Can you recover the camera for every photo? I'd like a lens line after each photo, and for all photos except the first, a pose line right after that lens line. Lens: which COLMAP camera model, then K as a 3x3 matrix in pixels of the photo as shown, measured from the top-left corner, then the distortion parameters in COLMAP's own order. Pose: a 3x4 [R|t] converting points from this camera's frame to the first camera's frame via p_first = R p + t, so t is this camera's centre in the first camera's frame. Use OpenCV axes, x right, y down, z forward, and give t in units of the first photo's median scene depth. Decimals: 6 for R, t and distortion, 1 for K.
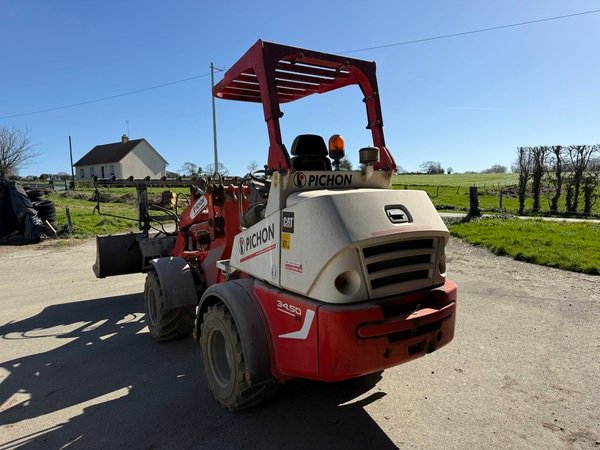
lens RADIAL K [[423.3, 0, 306.6], [0, 423.3, 226.1], [0, 0, 1]] dist [0.073039, -0.098958]
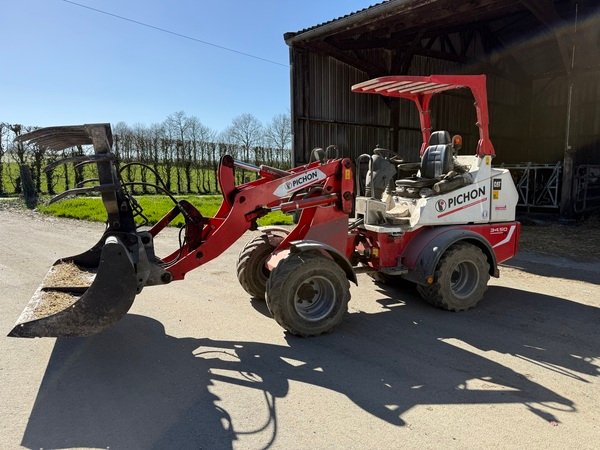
lens RADIAL K [[423.3, 0, 306.6], [0, 423.3, 226.1], [0, 0, 1]] dist [0.073039, -0.098958]
pose [[0.170574, -0.110642, 0.979113, -0.718866], [0.070517, 0.992499, 0.099869, -0.026021], [-0.982818, 0.052010, 0.177096, 0.527834]]
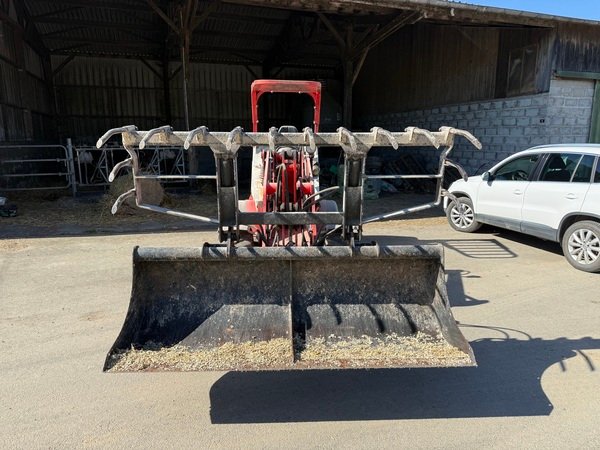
lens RADIAL K [[422.1, 0, 302.4], [0, 422.1, 224.8], [0, 0, 1]] dist [0.054878, -0.058885]
pose [[-0.855532, -0.076004, 0.512141, -0.464675], [0.060464, 0.967732, 0.244622, -0.105205], [-0.514207, 0.240248, -0.823330, 1.150441]]
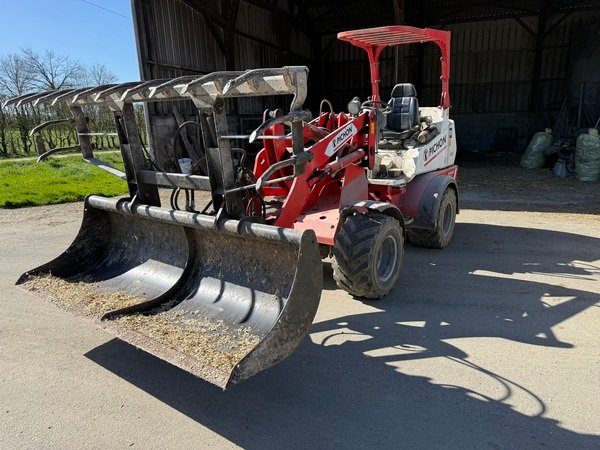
lens RADIAL K [[422.1, 0, 302.4], [0, 422.1, 224.8], [0, 0, 1]] dist [0.054878, -0.058885]
pose [[-0.353925, -0.201208, 0.913374, -0.638210], [0.100760, 0.962698, 0.251117, -0.061943], [-0.929830, 0.180908, -0.320449, 0.862826]]
